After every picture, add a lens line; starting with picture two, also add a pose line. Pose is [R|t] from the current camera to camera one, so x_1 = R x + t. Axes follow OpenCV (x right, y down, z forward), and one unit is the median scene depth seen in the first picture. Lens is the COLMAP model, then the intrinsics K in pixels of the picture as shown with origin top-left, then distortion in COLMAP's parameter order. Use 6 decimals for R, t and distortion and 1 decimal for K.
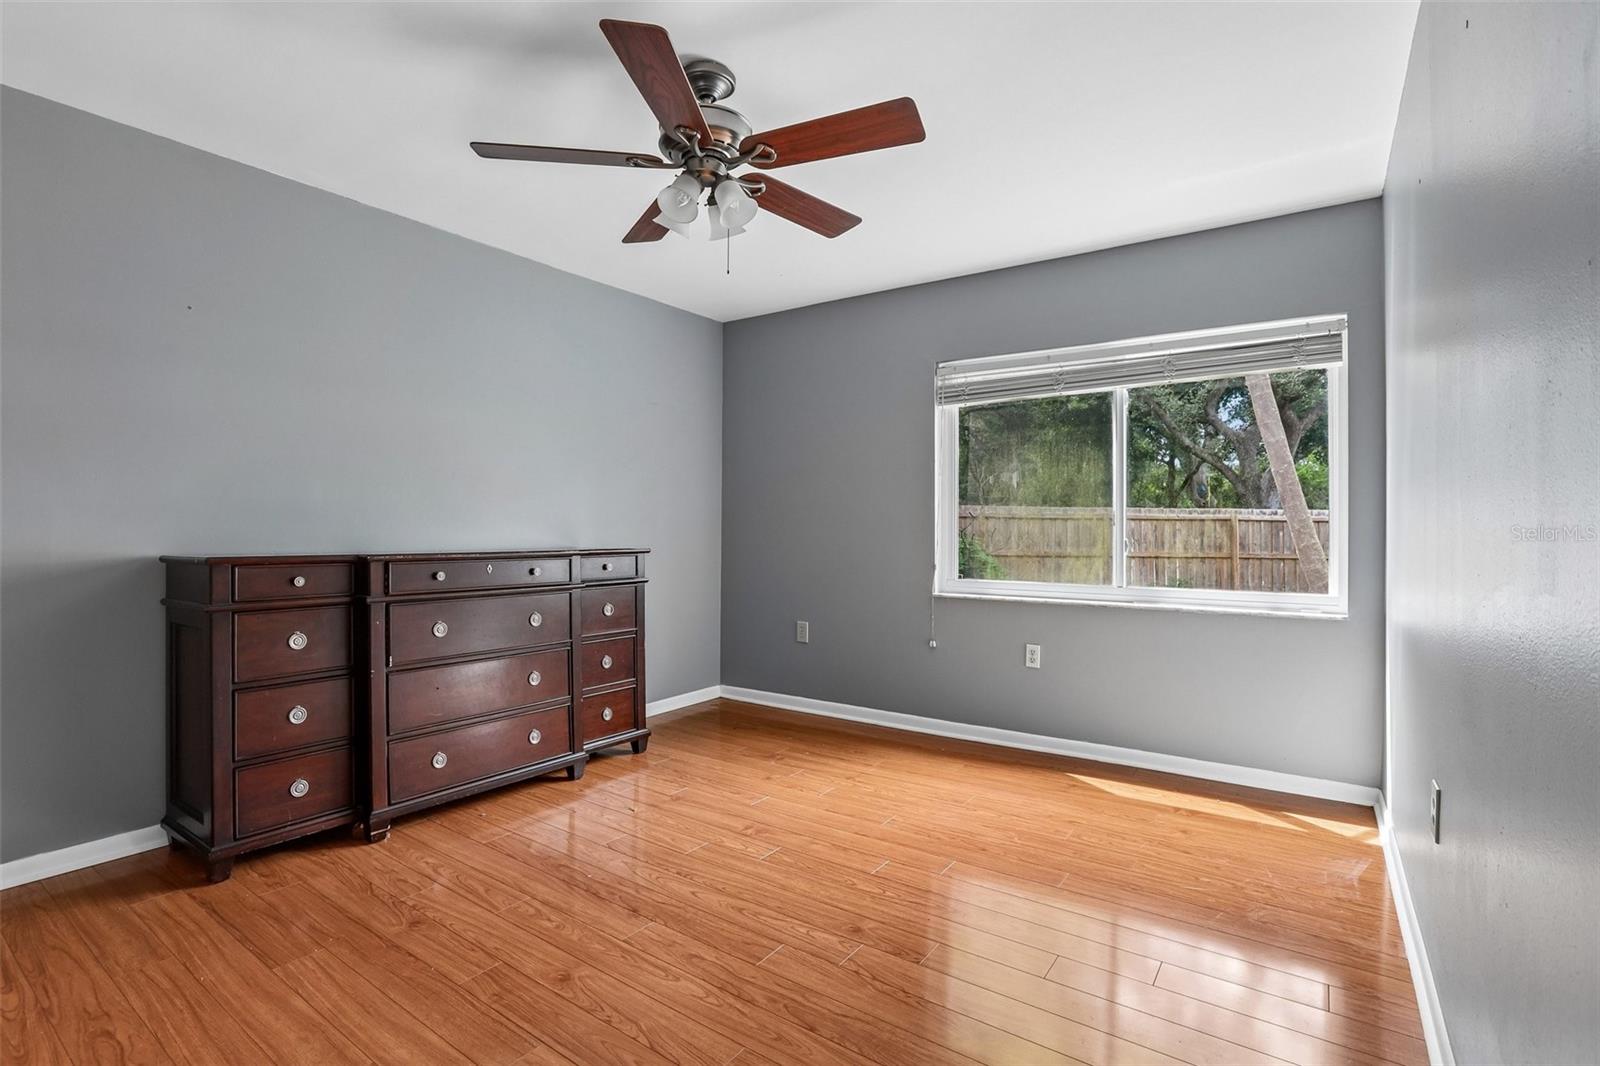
lens RADIAL K [[738.9, 0, 800.0], [0, 738.9, 533.0], [0, 0, 1]] dist [-0.000202, 0.000133]
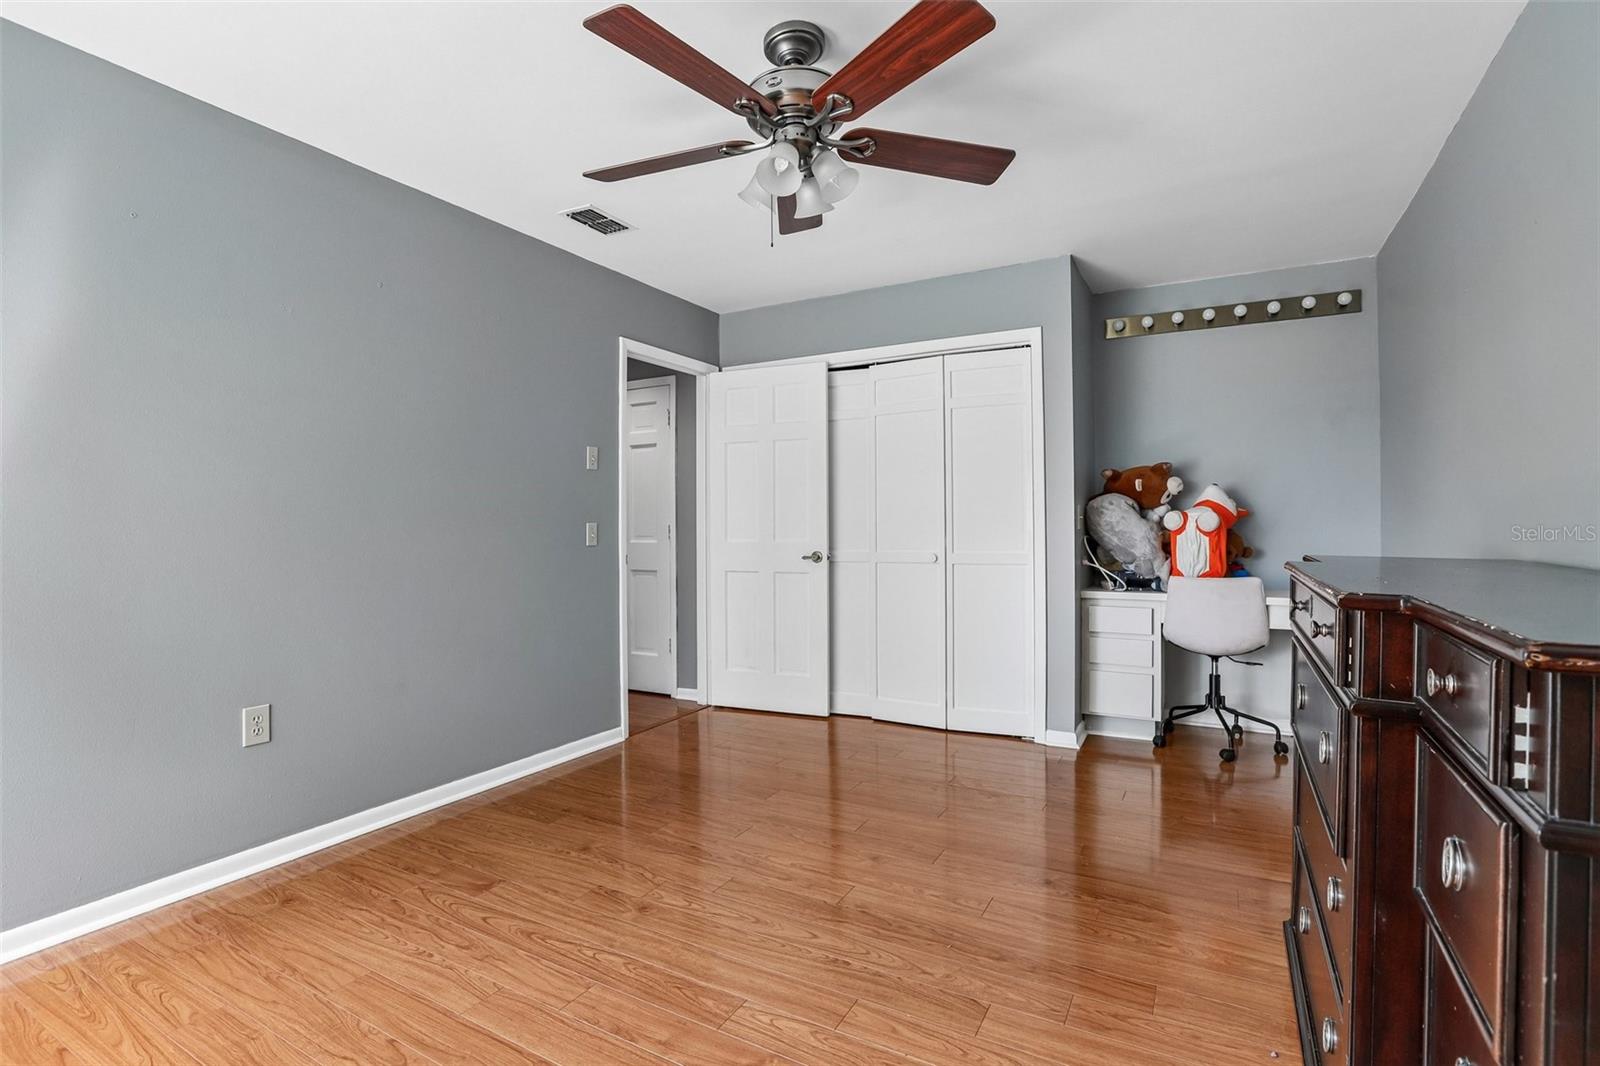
lens RADIAL K [[738.9, 0, 800.0], [0, 738.9, 533.0], [0, 0, 1]] dist [-0.000202, 0.000133]
pose [[-0.994969, 0.002714, -0.100148, -0.039776], [0.001961, 0.999969, 0.007621, -0.006623], [0.100166, 0.007387, -0.994943, 1.922218]]
